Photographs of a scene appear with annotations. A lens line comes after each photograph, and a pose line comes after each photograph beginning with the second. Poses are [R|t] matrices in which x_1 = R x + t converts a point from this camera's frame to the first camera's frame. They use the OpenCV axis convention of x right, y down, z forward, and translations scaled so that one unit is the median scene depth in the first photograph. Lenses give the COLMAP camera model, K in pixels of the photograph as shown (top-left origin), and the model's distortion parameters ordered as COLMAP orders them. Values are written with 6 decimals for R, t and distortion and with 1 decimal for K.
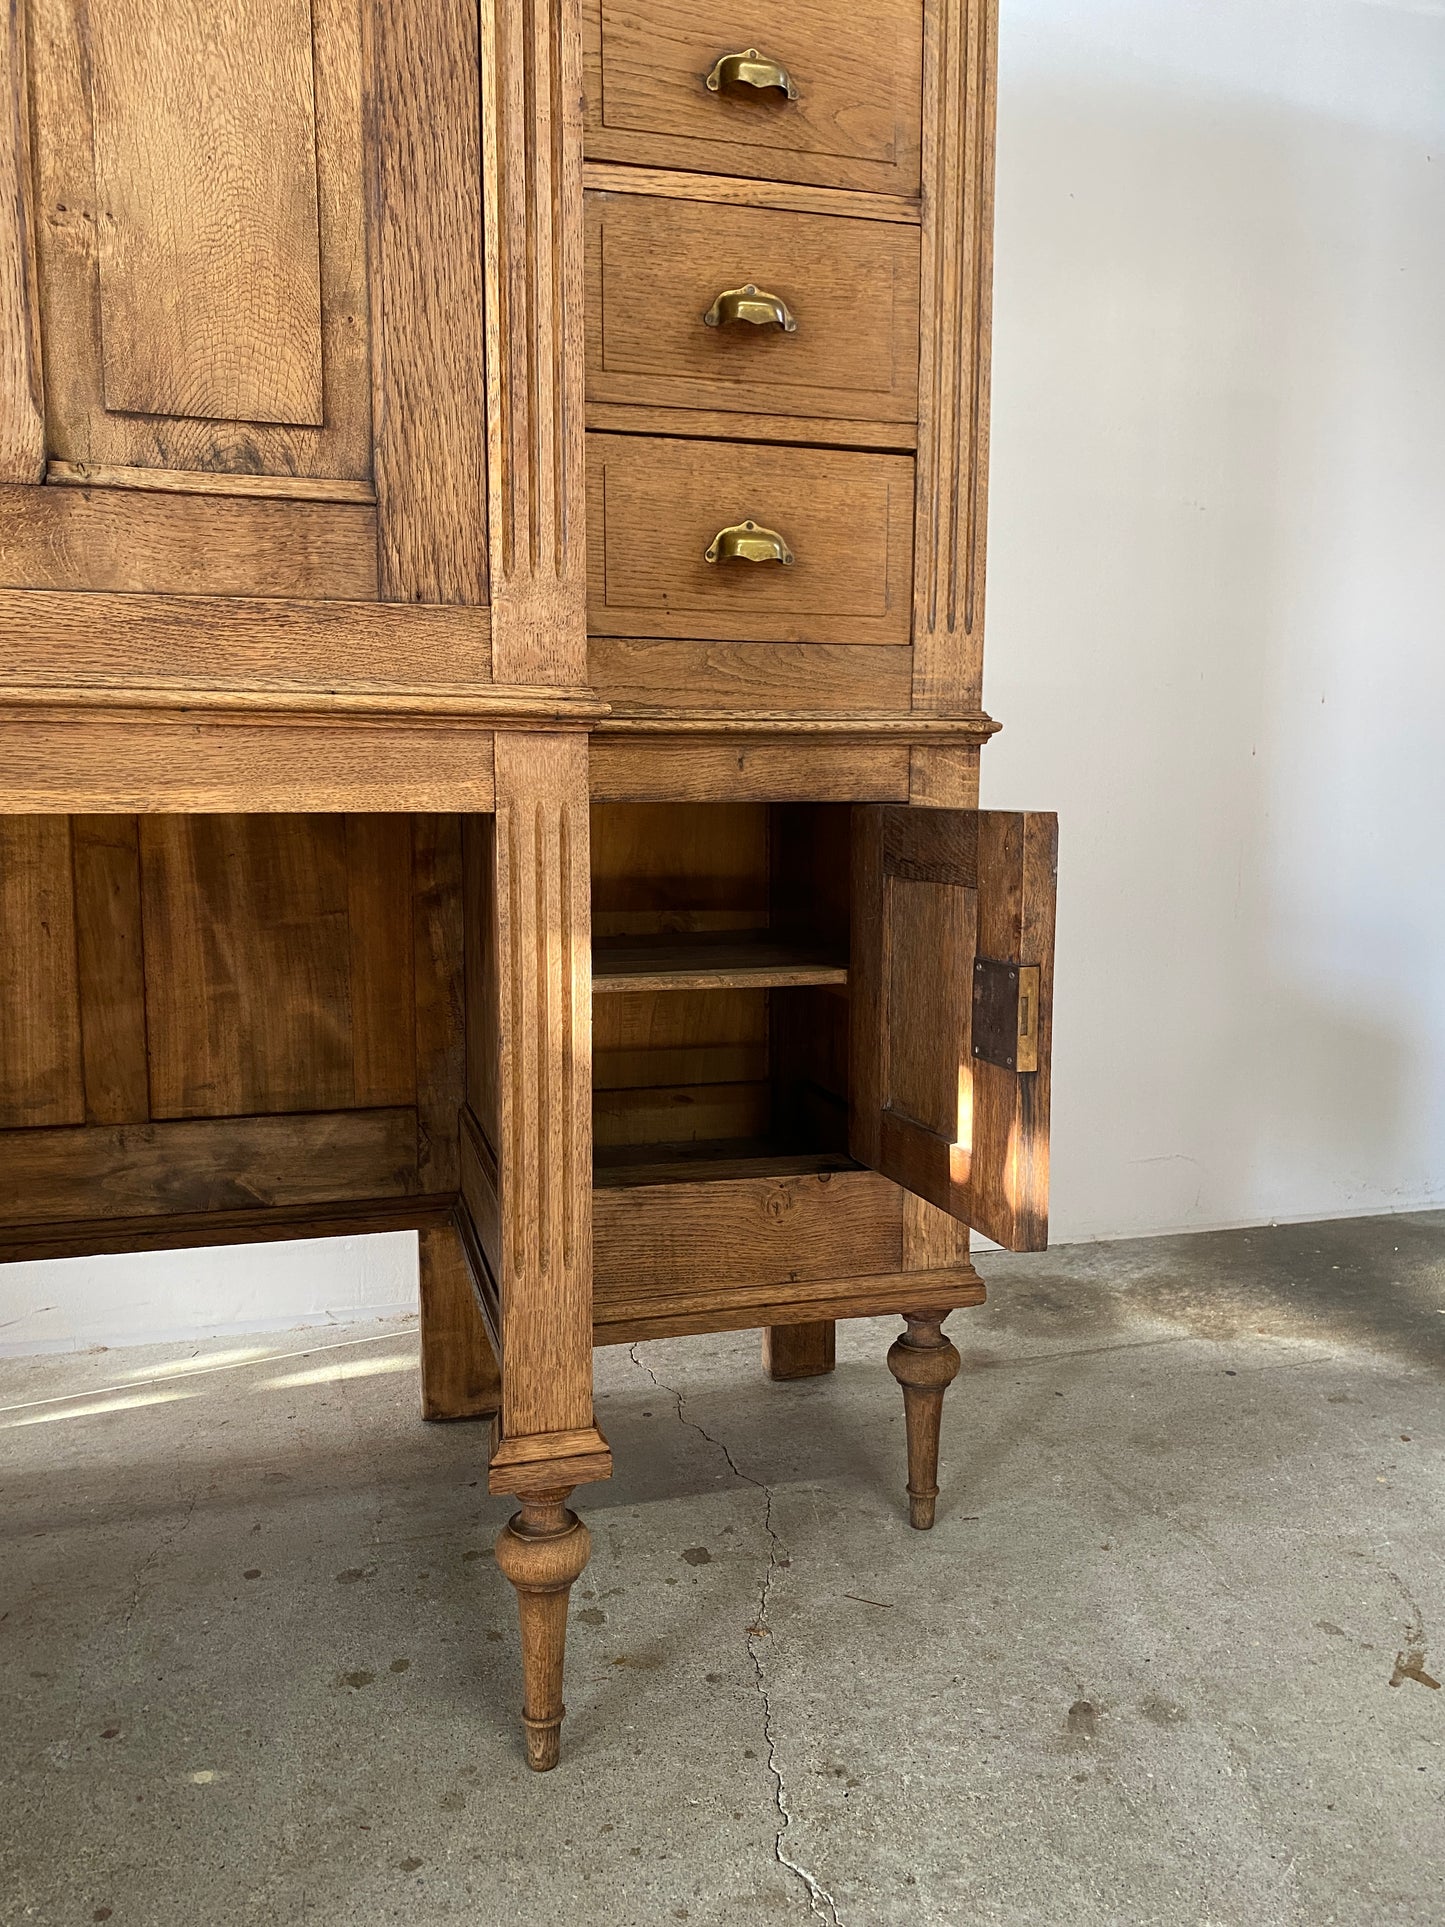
lens RADIAL K [[1473.4, 0, 739.0], [0, 1473.4, 963.0], [0, 0, 1]] dist [0.042451, -0.051780]
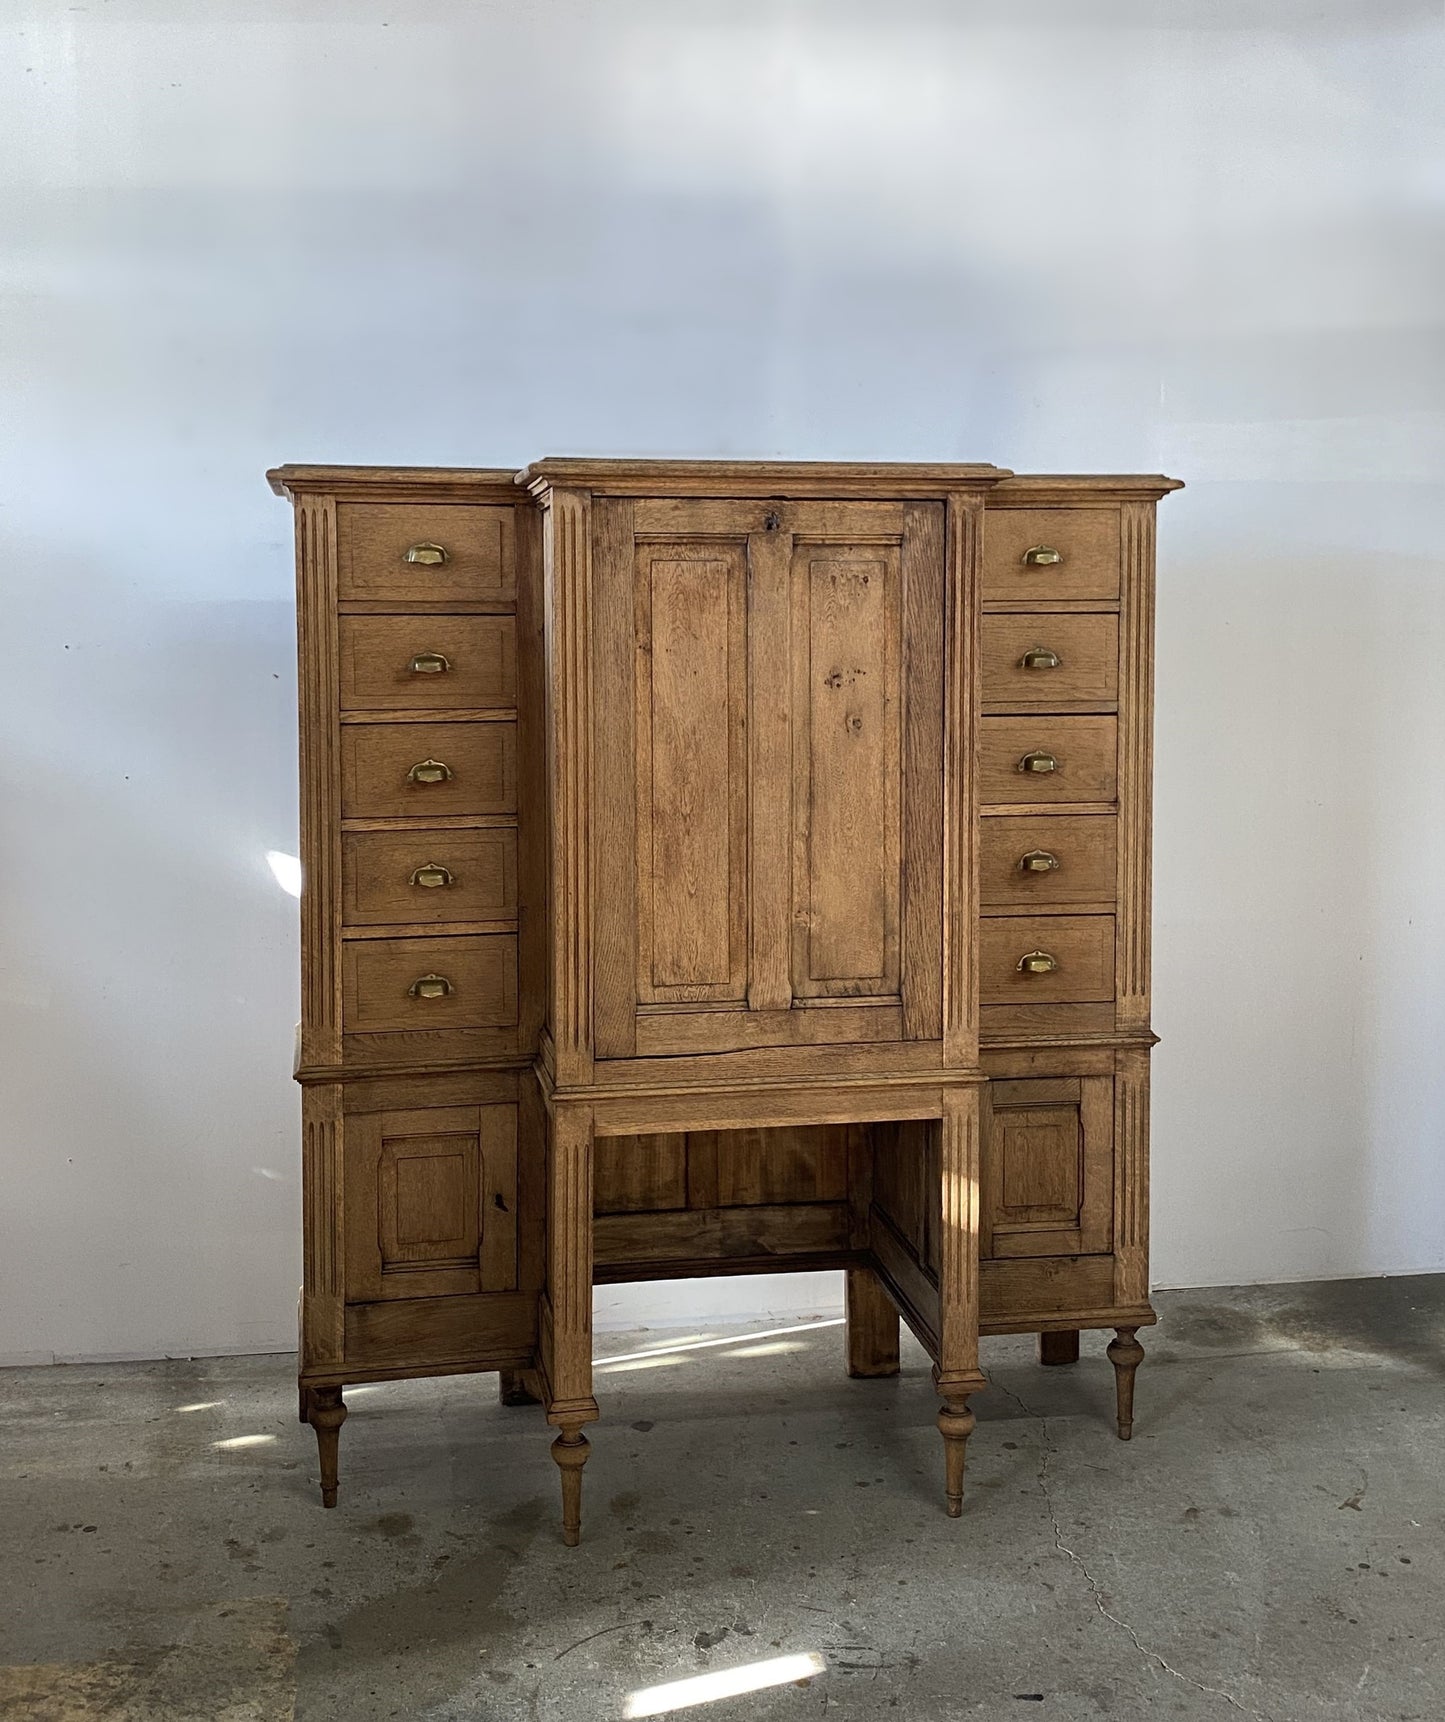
lens RADIAL K [[1900.2, 0, 718.5], [0, 1900.2, 749.9], [0, 0, 1]] dist [0.207418, -0.620961]
pose [[0.993226, 0.004310, -0.116119, -0.131963], [-0.010513, 0.998546, -0.052863, -0.438033], [0.115722, 0.053726, 0.991828, -1.856590]]
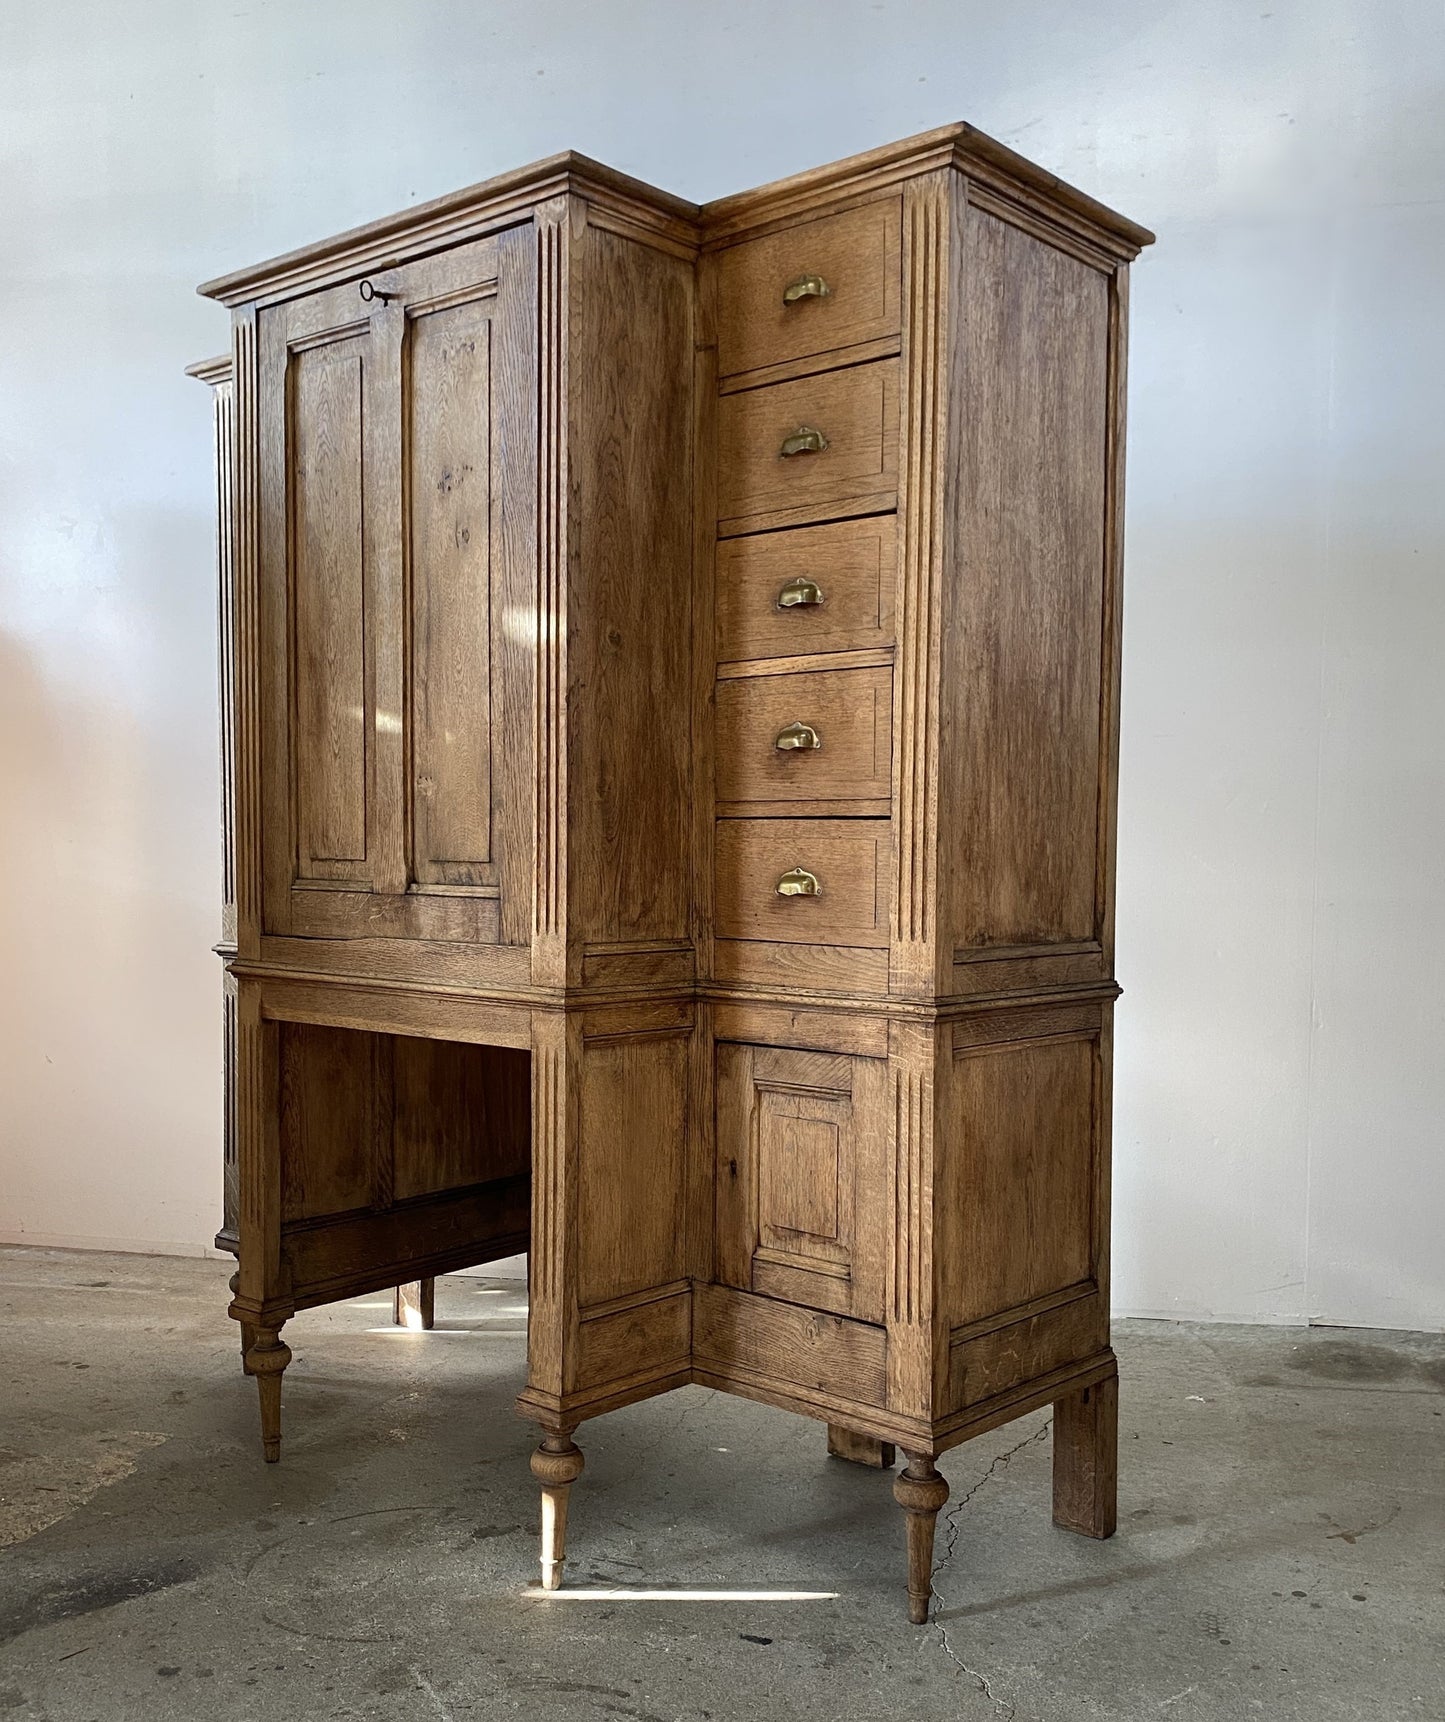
lens RADIAL K [[1694.8, 0, 747.0], [0, 1694.8, 932.2], [0, 0, 1]] dist [0.187983, -0.591254]
pose [[0.526845, 0.047147, -0.848653, 1.468629], [-0.109288, 0.993930, -0.012628, -0.203295], [0.842906, 0.099401, 0.528800, 0.030441]]
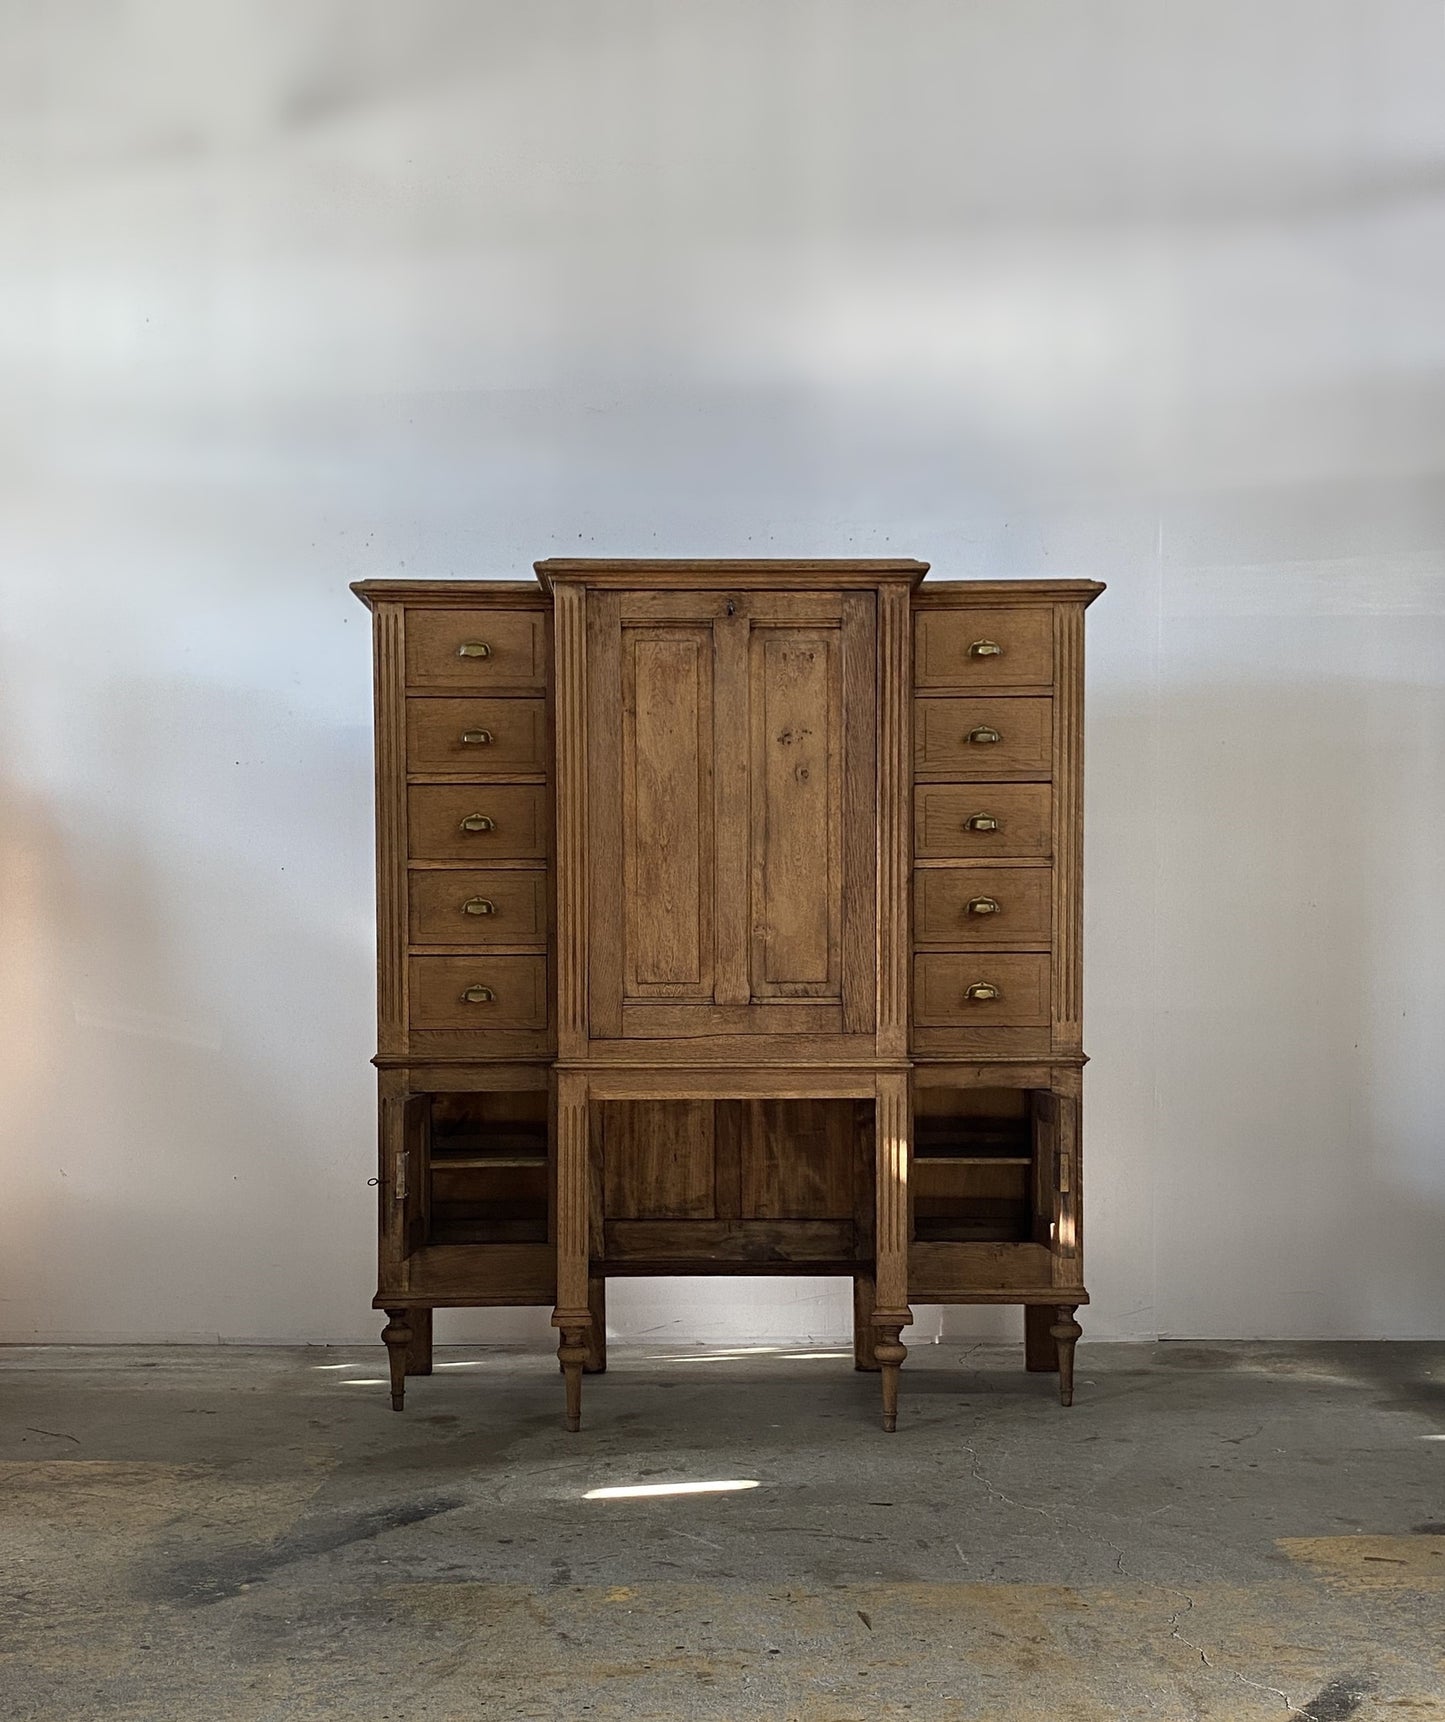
lens RADIAL K [[1994.2, 0, 737.1], [0, 1994.2, 1019.4], [0, 0, 1]] dist [0.151817, 0.003471]
pose [[0.958548, 0.002965, -0.284916, 0.591577], [-0.029554, 0.995587, -0.089069, 0.091348], [0.283394, 0.093798, 0.954405, -2.452080]]
